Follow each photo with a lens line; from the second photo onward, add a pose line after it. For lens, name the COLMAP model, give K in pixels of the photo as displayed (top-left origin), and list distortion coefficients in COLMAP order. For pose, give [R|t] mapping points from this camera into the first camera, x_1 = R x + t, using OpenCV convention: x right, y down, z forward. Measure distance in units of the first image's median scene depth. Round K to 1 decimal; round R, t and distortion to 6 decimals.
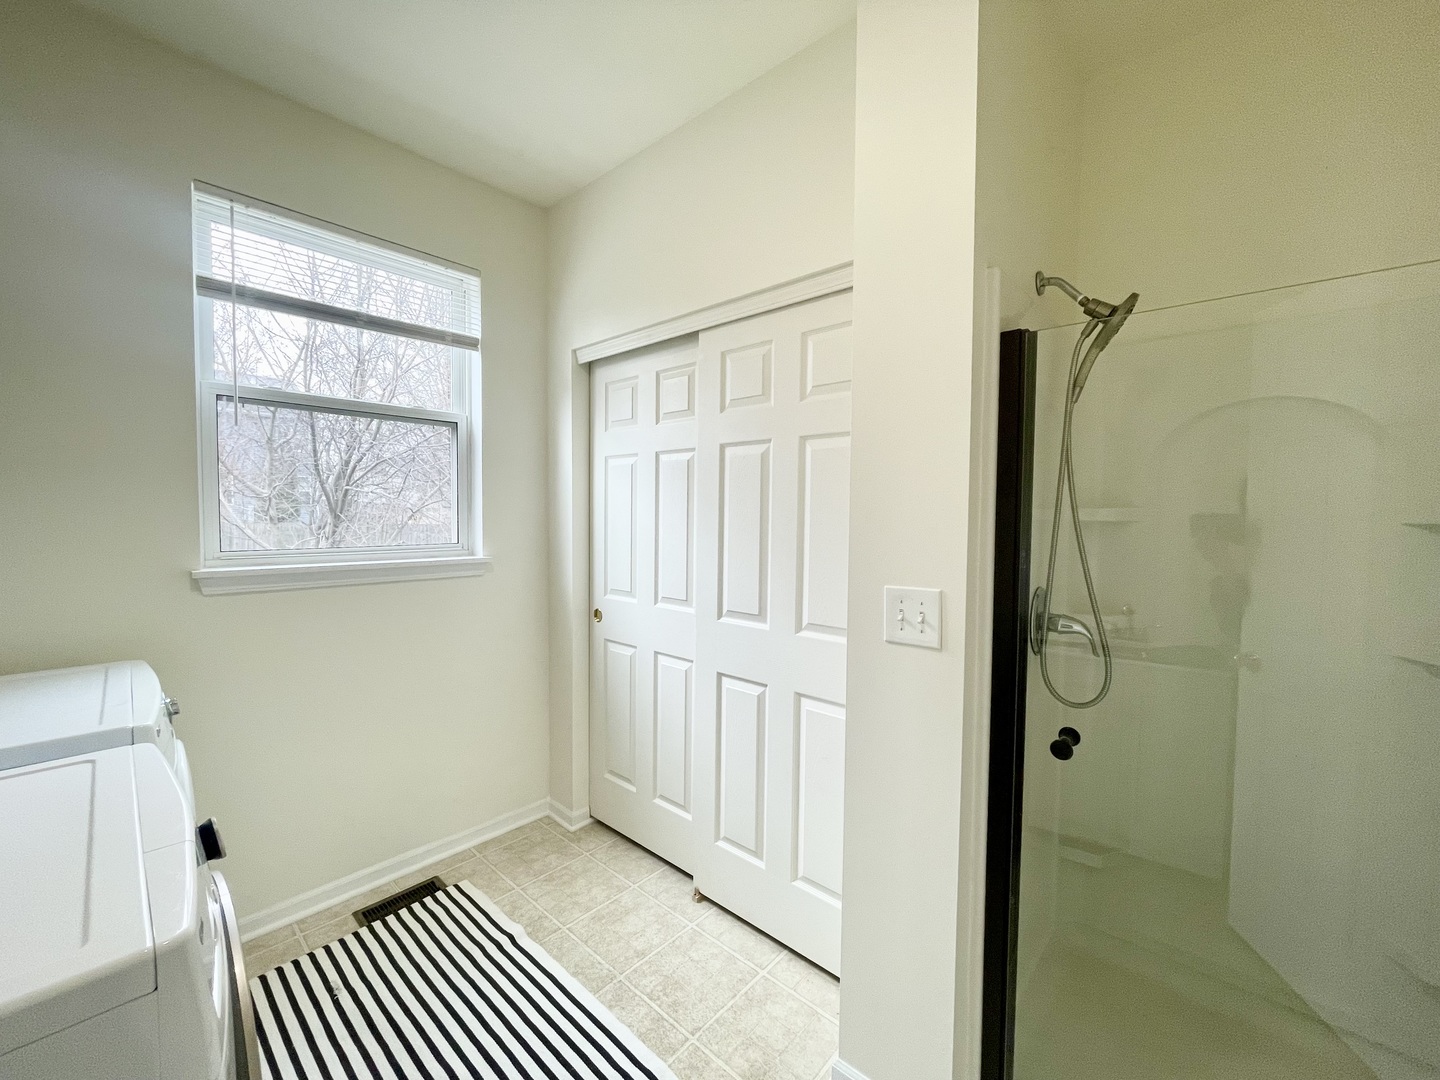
lens RADIAL K [[573.8, 0, 723.2], [0, 573.8, 539.5], [0, 0, 1]] dist [-0.010107, -0.000452]
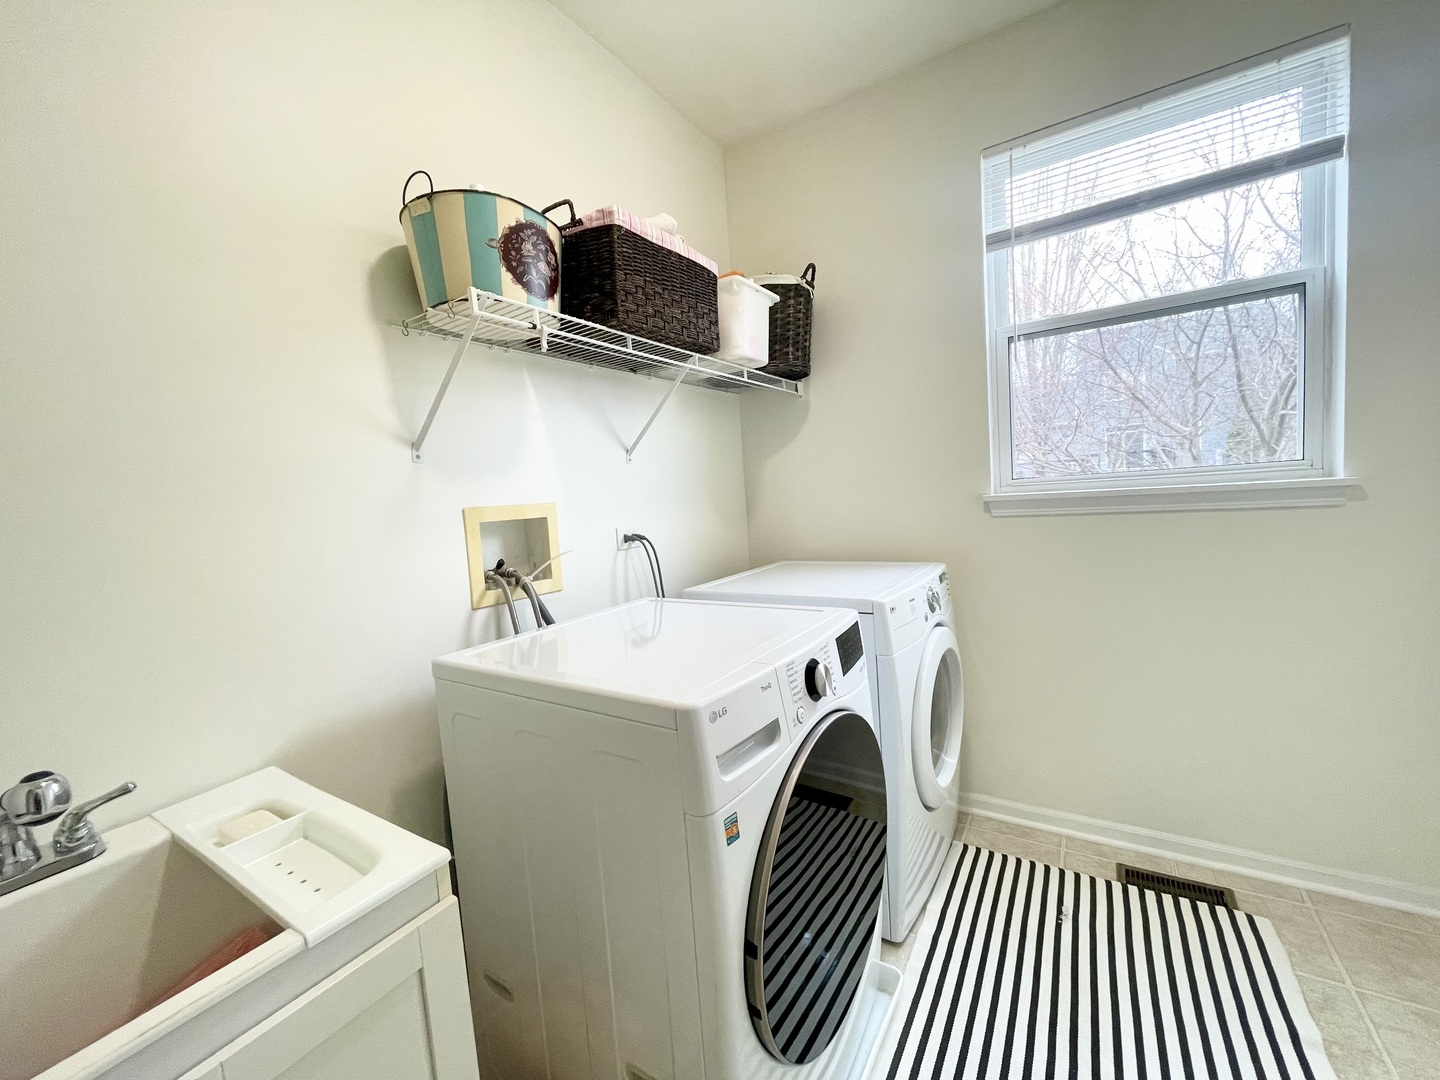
lens RADIAL K [[573.8, 0, 721.8], [0, 573.8, 540.3], [0, 0, 1]] dist [-0.010107, -0.000452]
pose [[0.150799, 0.062115, -0.986611, 0.131620], [0.031522, 0.997214, 0.067600, 0.040725], [0.988062, -0.041294, 0.148421, 0.223913]]
